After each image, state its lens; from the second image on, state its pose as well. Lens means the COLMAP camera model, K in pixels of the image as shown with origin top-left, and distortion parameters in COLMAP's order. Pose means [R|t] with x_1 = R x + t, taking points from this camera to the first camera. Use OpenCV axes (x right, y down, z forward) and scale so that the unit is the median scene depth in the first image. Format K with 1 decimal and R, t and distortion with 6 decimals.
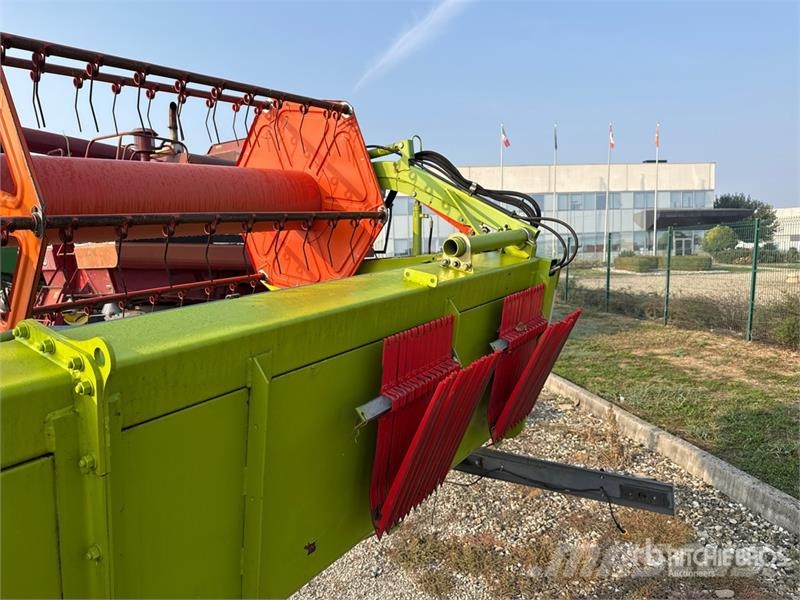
lens RADIAL K [[577.5, 0, 412.7], [0, 577.5, 301.4], [0, 0, 1]] dist [0.037864, -0.054041]
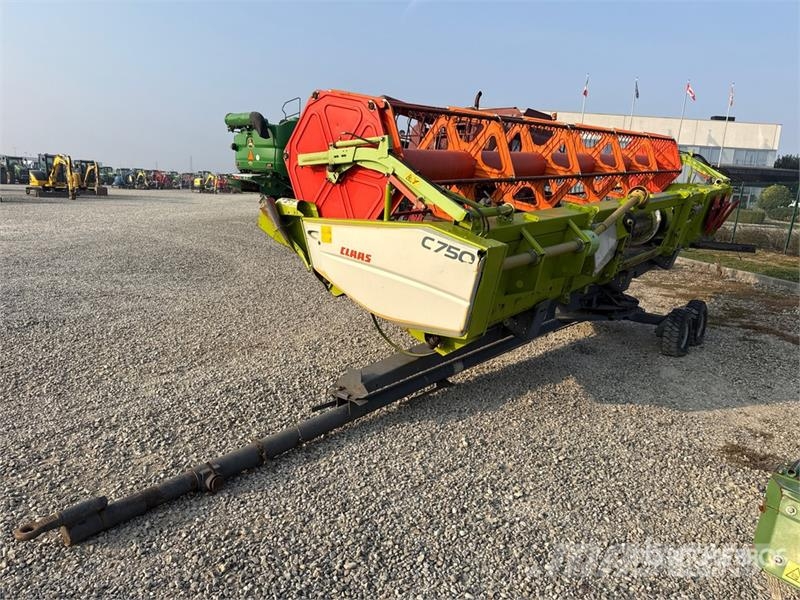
lens RADIAL K [[577.5, 0, 395.3], [0, 577.5, 300.9], [0, 0, 1]] dist [0.106705, -0.134267]
pose [[0.993499, 0.093550, -0.064863, -0.078617], [-0.085962, 0.990066, 0.111268, 0.020609], [0.074628, -0.104969, 0.991671, -0.148564]]
